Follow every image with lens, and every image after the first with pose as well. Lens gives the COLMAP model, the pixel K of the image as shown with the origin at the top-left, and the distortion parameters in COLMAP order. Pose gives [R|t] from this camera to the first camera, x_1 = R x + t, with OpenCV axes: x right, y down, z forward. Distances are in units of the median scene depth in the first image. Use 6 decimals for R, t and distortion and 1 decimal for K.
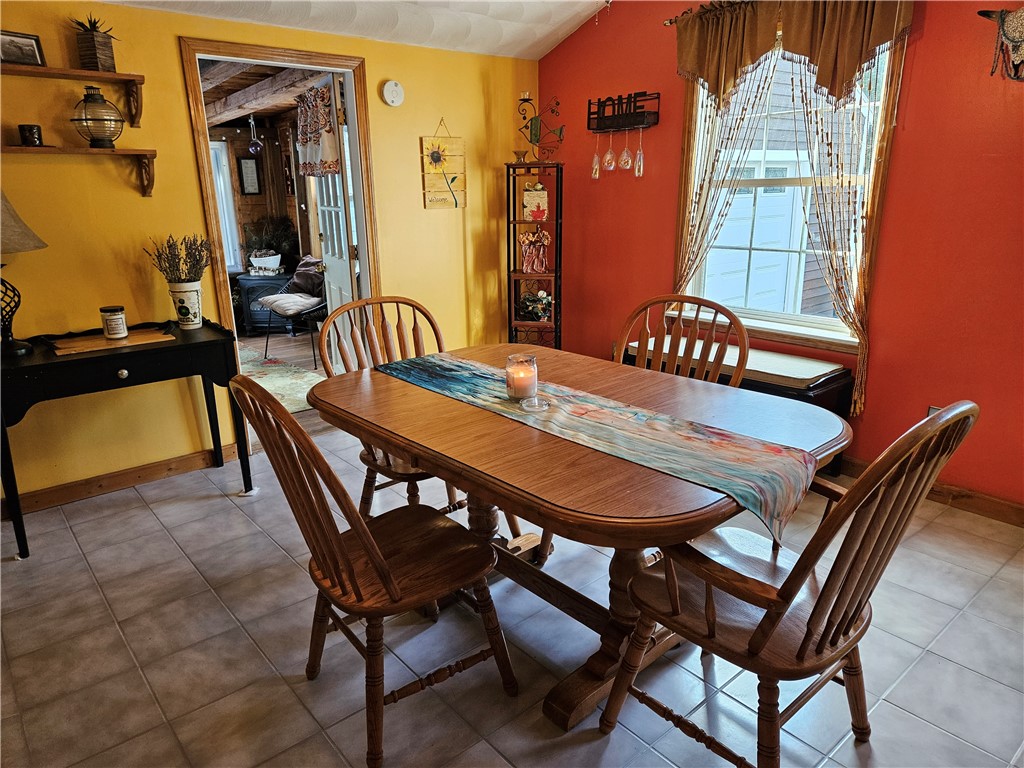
lens RADIAL K [[684.9, 0, 501.9], [0, 684.9, 385.0], [0, 0, 1]] dist [0.070765, -0.058611]
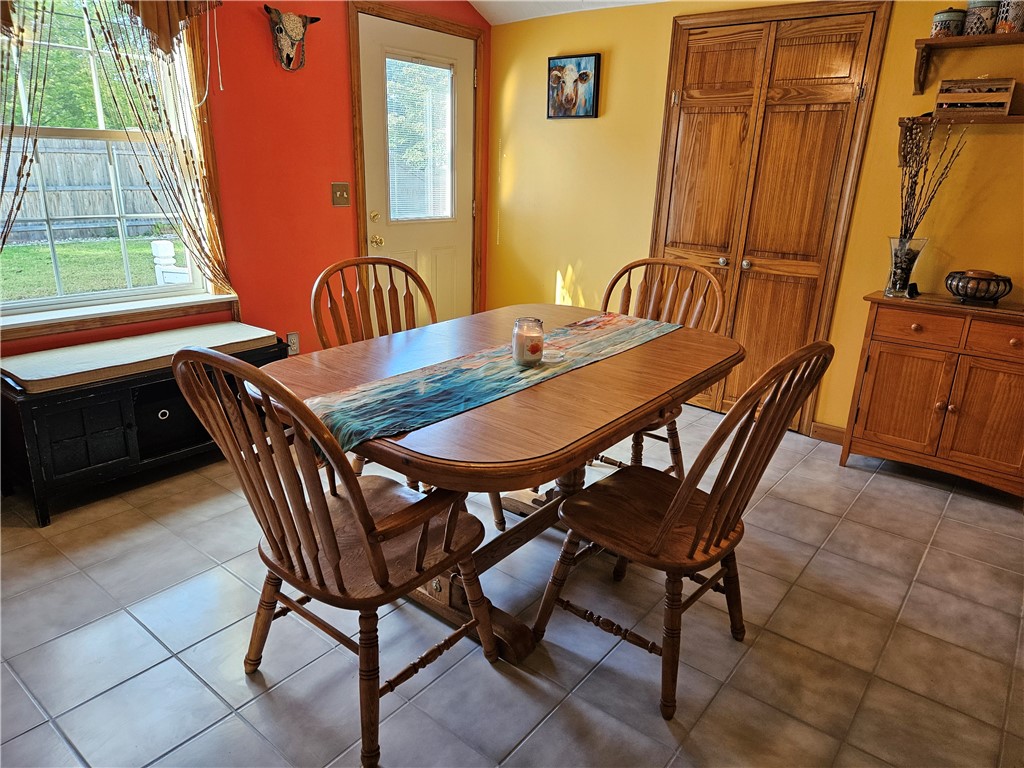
lens RADIAL K [[684.9, 0, 514.6], [0, 684.9, 382.3], [0, 0, 1]] dist [0.070765, -0.058611]
pose [[-0.217907, -0.286043, 0.933111, -0.482215], [0.237034, 0.911949, 0.334910, -0.155336], [-0.946748, 0.294158, -0.130918, 0.613377]]
